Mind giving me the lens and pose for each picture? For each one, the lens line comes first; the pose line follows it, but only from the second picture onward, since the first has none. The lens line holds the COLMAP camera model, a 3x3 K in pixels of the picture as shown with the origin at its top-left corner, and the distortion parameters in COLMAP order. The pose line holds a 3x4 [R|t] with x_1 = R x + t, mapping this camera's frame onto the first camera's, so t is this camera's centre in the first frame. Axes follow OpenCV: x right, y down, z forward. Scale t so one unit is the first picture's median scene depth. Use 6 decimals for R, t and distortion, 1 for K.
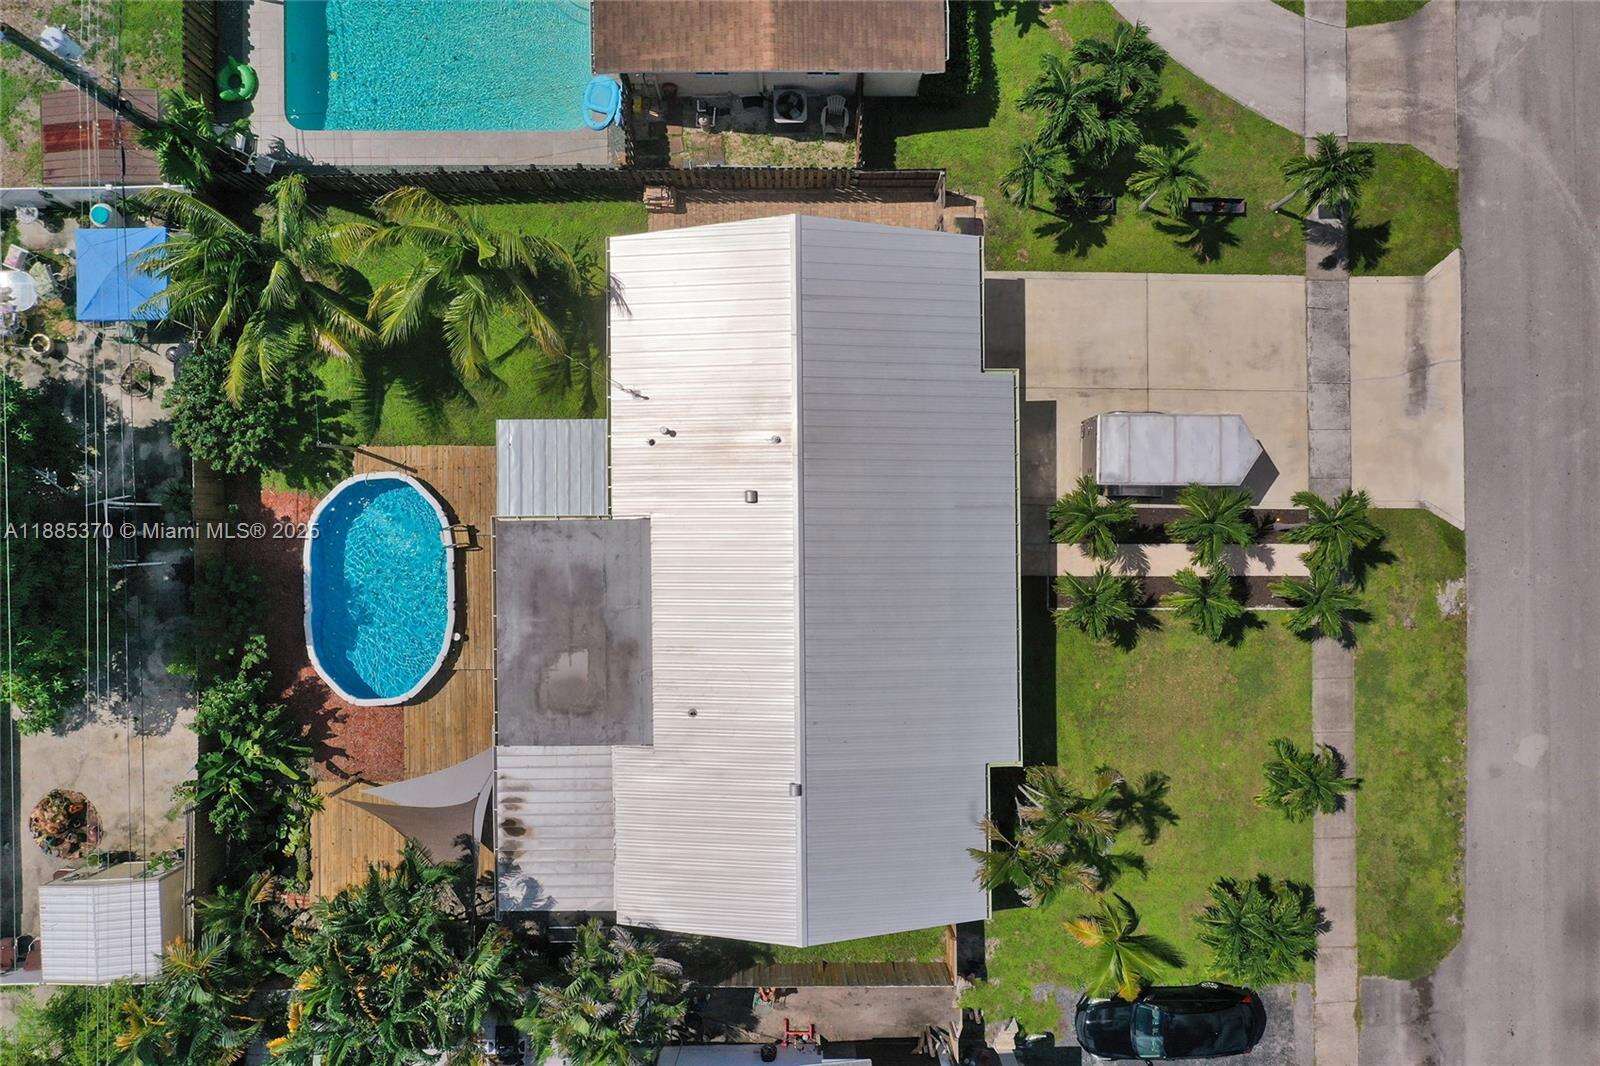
lens RADIAL K [[1262.6, 0, 796.3], [0, 1262.6, 534.2], [0, 0, 1]] dist [-0.001575, -0.001012]
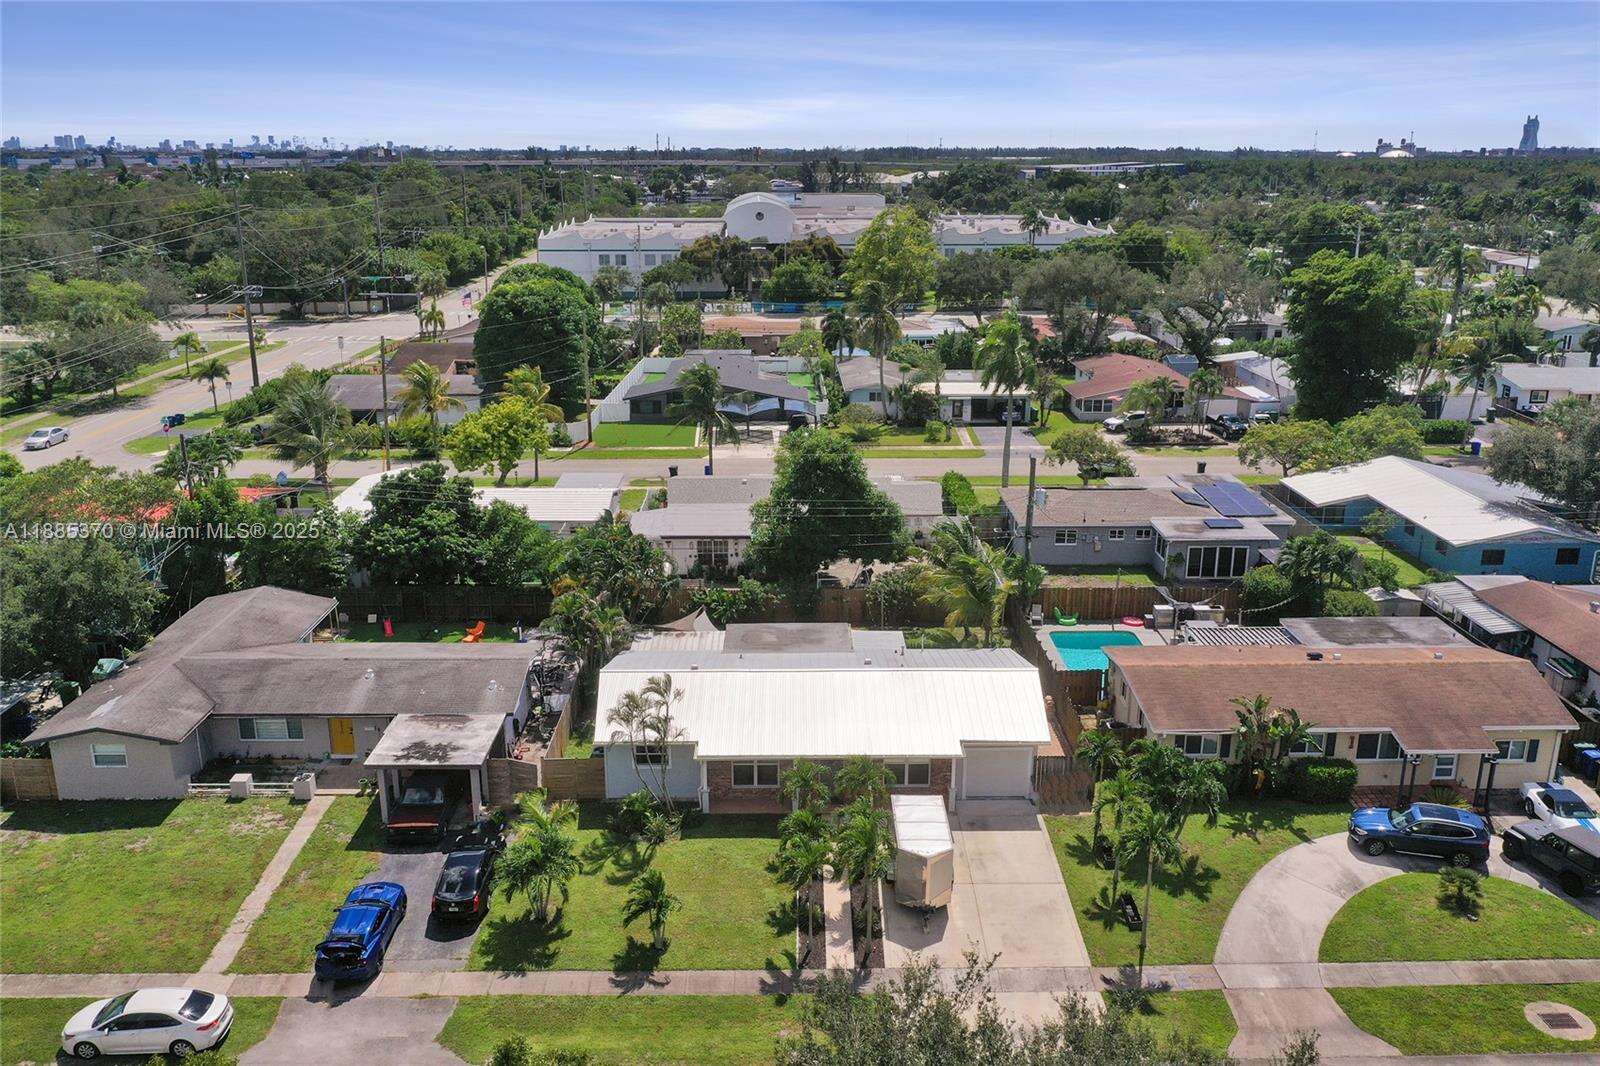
lens RADIAL K [[1303.0, 0, 794.6], [0, 1303.0, 532.5], [0, 0, 1]] dist [0.000989, -0.002845]
pose [[-0.000646, 0.277606, -0.960695, 1.443002], [-1.000000, 0.000086, 0.000697, 0.061167], [0.000276, 0.960695, 0.277606, 0.308798]]
